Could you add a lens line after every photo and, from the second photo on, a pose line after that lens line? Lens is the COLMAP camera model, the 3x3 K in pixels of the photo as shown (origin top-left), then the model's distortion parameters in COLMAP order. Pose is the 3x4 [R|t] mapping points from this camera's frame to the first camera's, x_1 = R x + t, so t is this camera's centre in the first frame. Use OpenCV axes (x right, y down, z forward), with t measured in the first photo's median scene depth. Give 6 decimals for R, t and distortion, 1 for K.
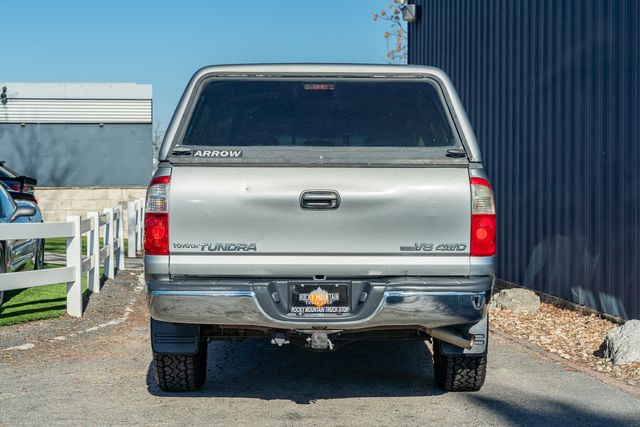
lens RADIAL K [[1162.9, 0, 320.0], [0, 1162.9, 213.5], [0, 0, 1]] dist [0.016169, 0.017365]
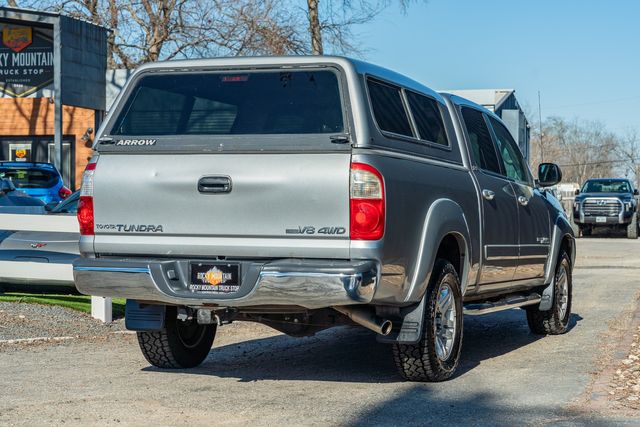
lens RADIAL K [[1162.9, 0, 320.0], [0, 1162.9, 213.5], [0, 0, 1]] dist [0.016169, 0.017365]
pose [[0.947926, 0.008077, -0.318389, 0.426043], [-0.013513, 0.999798, -0.014866, 0.029151], [0.318205, 0.018394, 0.947843, 0.025309]]
